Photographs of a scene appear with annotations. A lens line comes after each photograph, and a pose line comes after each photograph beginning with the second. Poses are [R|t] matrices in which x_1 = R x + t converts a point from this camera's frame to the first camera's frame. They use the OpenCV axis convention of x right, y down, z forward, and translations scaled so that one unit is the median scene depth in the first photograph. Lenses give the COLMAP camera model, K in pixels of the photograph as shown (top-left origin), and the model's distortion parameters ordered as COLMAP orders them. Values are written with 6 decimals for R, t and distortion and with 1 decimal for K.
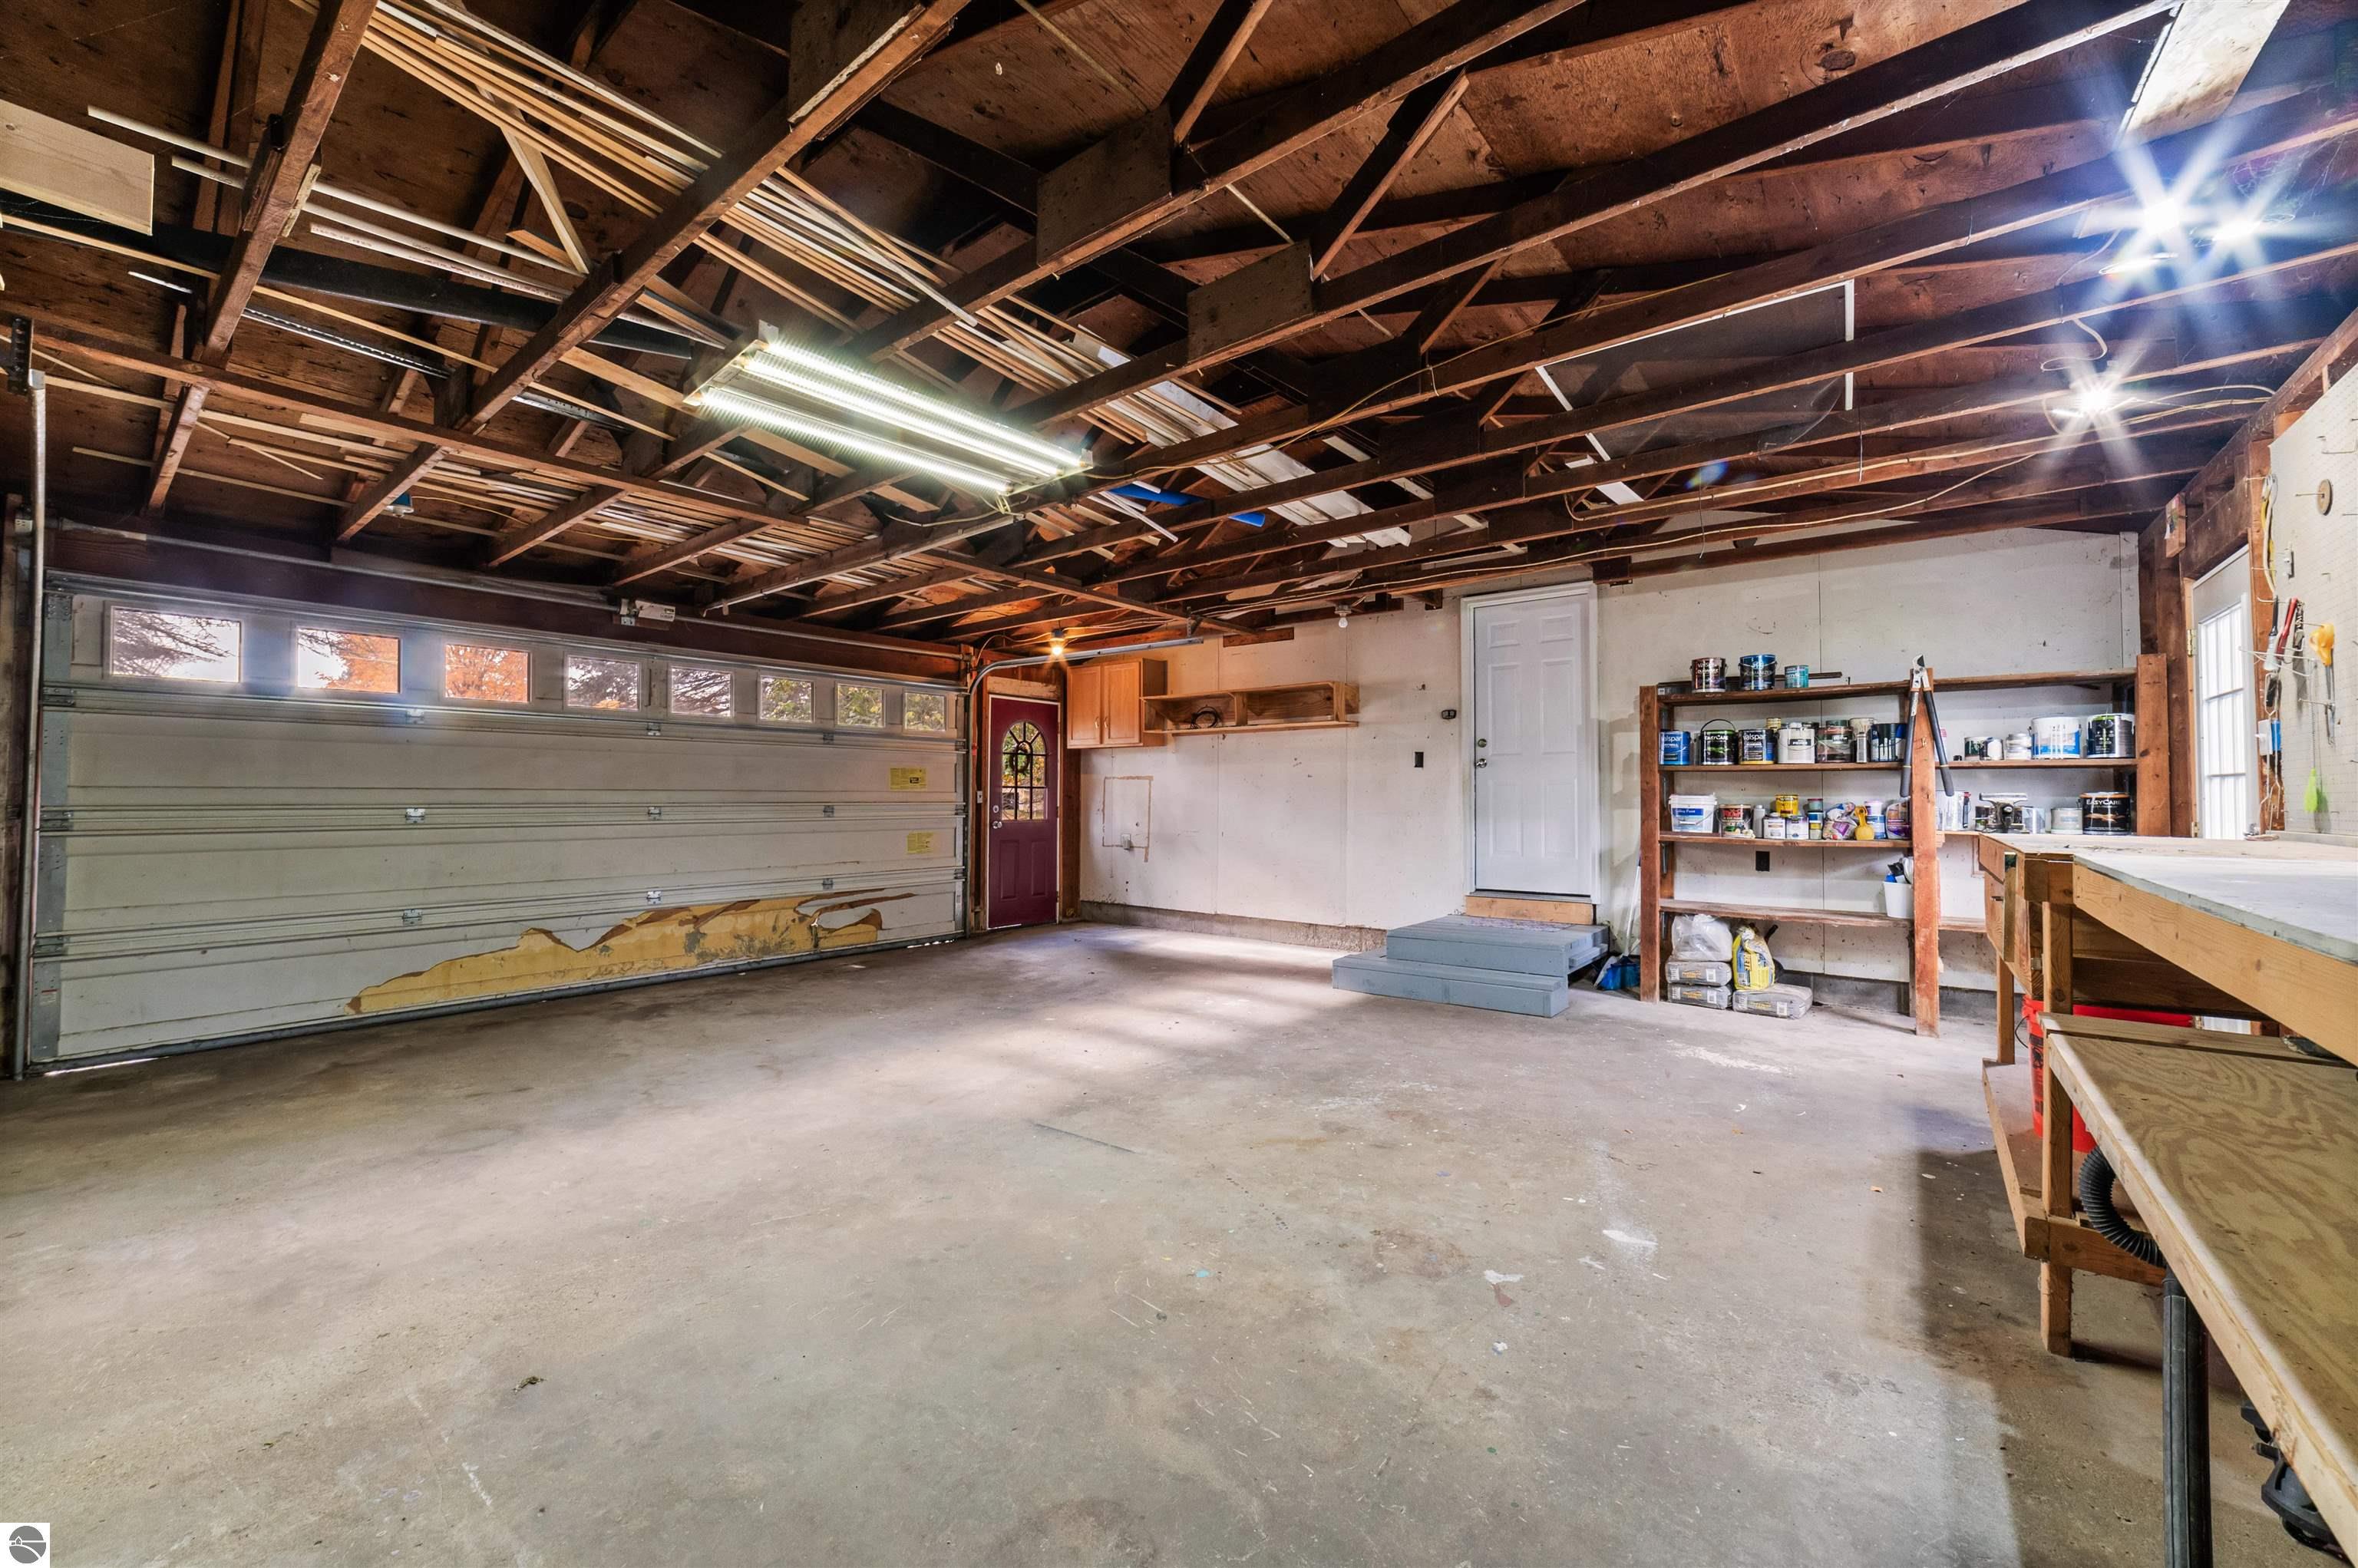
lens RADIAL K [[920.1, 0, 1163.8], [0, 920.1, 768.6], [0, 0, 1]] dist [-0.022644, 0.006425]
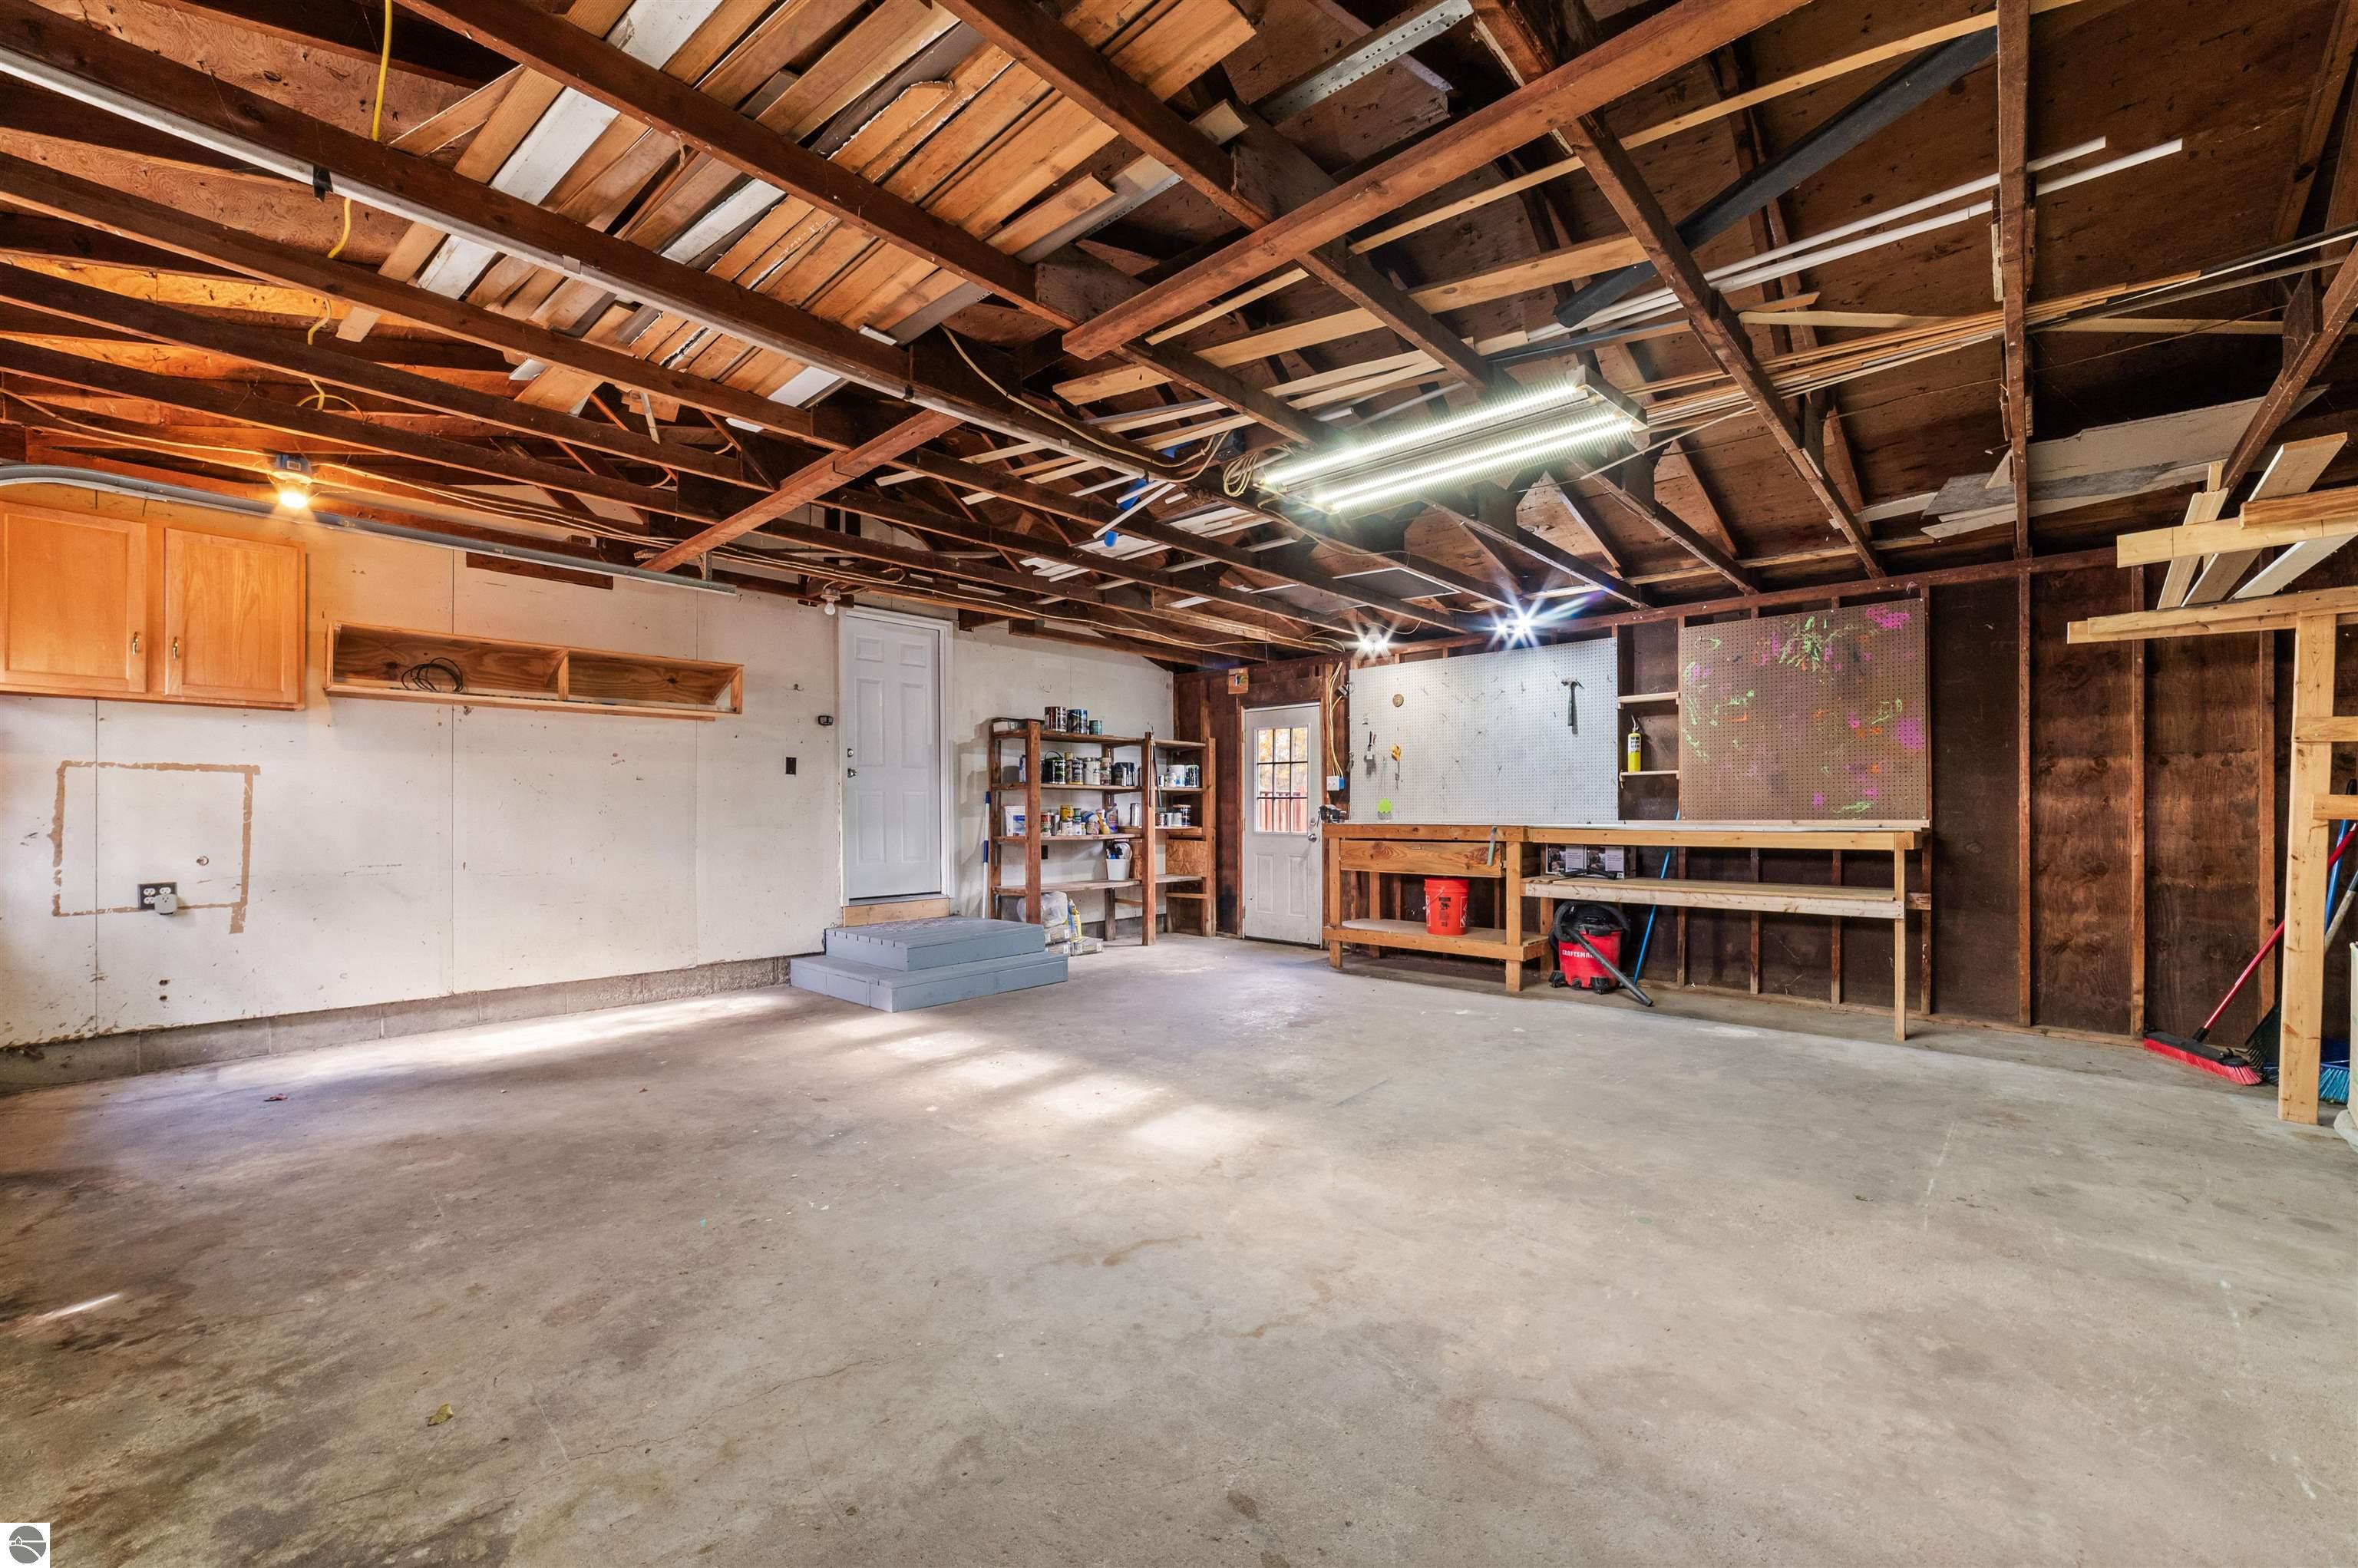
lens RADIAL K [[920.1, 0, 1200.1], [0, 920.1, 805.8], [0, 0, 1]] dist [-0.022644, 0.006425]
pose [[0.060096, 0.000741, 0.998192, -1.141116], [-0.030618, 0.999531, 0.001101, 0.031203], [-0.997723, -0.030629, 0.060090, 1.017126]]
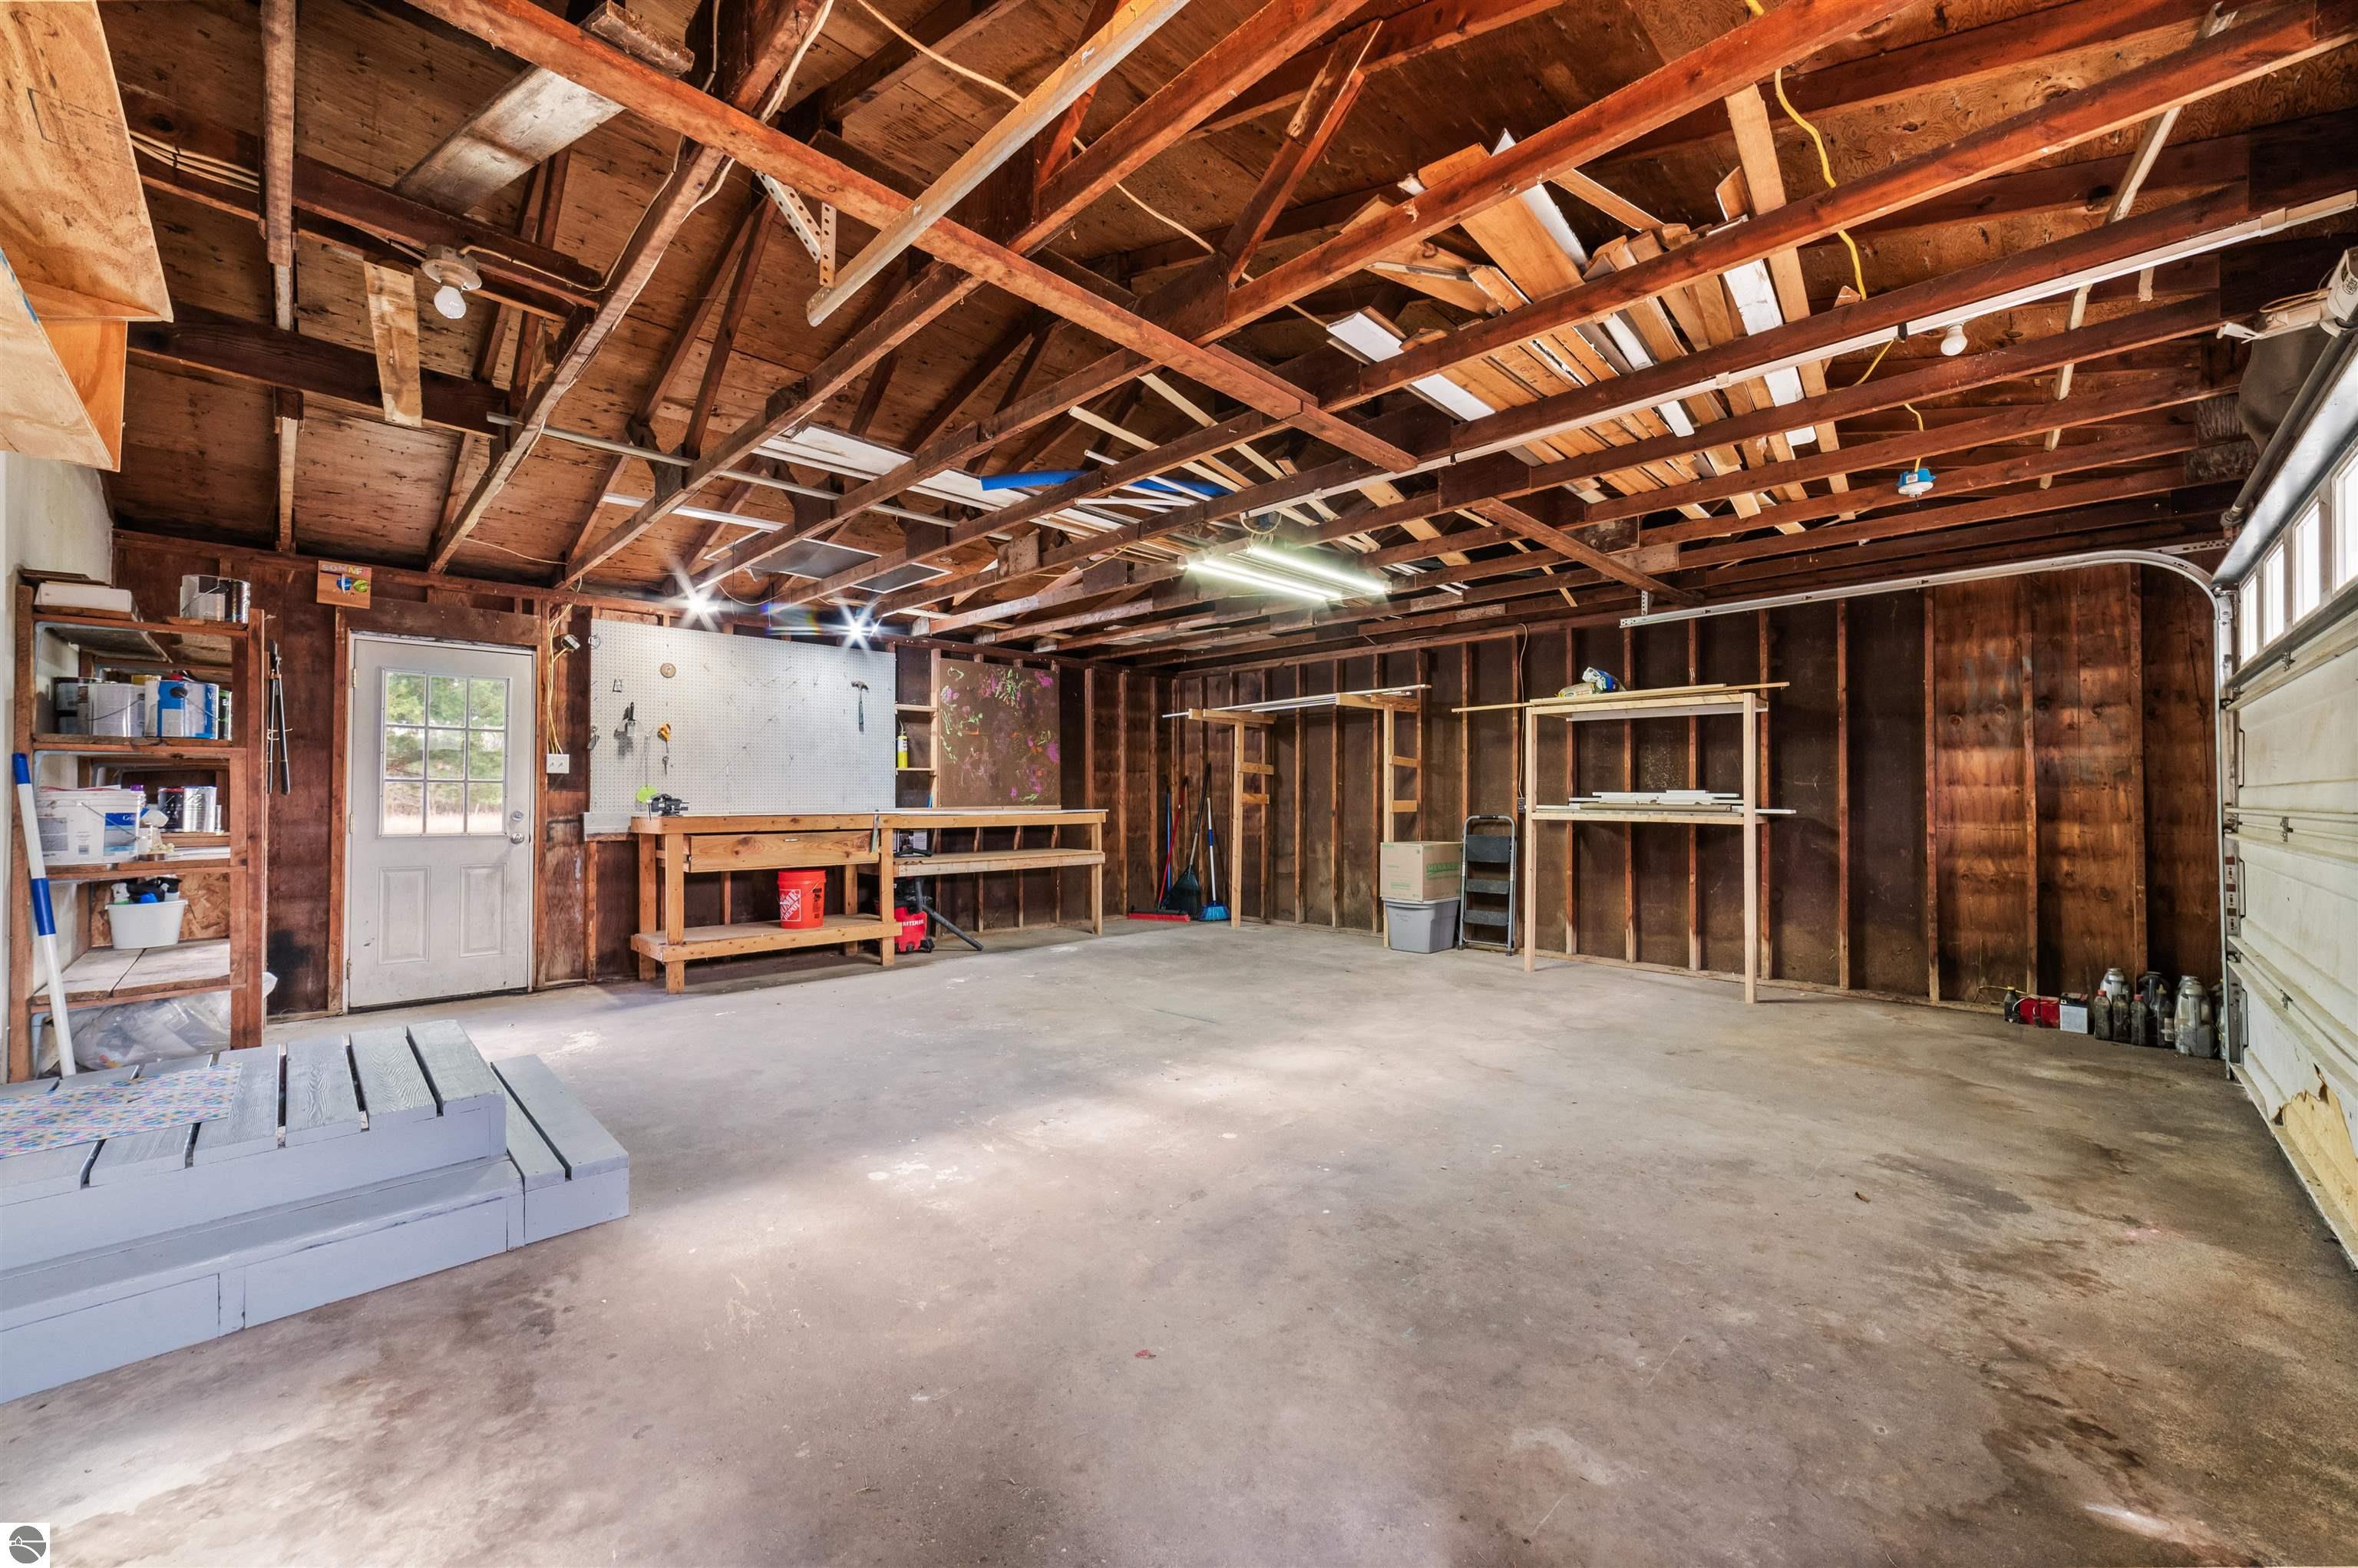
lens RADIAL K [[920.1, 0, 1139.0], [0, 920.1, 792.5], [0, 0, 1]] dist [-0.022644, 0.006425]
pose [[-0.992351, -0.002685, 0.123417, -0.184188], [-0.007165, 0.999331, -0.035872, 0.069597], [-0.123238, -0.036481, -0.991706, 2.265882]]
